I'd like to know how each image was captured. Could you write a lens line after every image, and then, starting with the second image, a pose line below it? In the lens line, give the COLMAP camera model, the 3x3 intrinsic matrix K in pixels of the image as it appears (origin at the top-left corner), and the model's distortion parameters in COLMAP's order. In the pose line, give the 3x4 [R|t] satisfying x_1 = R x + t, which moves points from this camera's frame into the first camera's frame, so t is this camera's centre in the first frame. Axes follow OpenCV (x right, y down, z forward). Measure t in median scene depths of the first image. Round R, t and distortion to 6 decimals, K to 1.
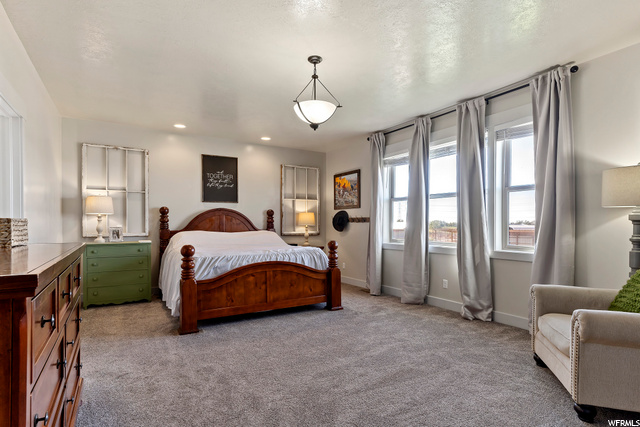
lens RADIAL K [[326.8, 0, 320.0], [0, 326.8, 213.5], [0, 0, 1]] dist [0.001969, 0.000637]
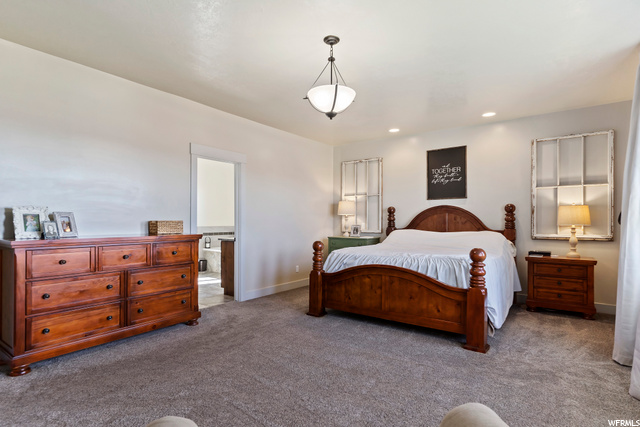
lens RADIAL K [[326.8, 0, 320.0], [0, 326.8, 213.5], [0, 0, 1]] dist [0.001969, 0.000637]
pose [[0.397254, -0.019665, -0.917498, 0.448491], [0.029837, 0.999519, -0.008504, 0.004457], [0.917224, -0.023997, 0.397649, 0.353313]]
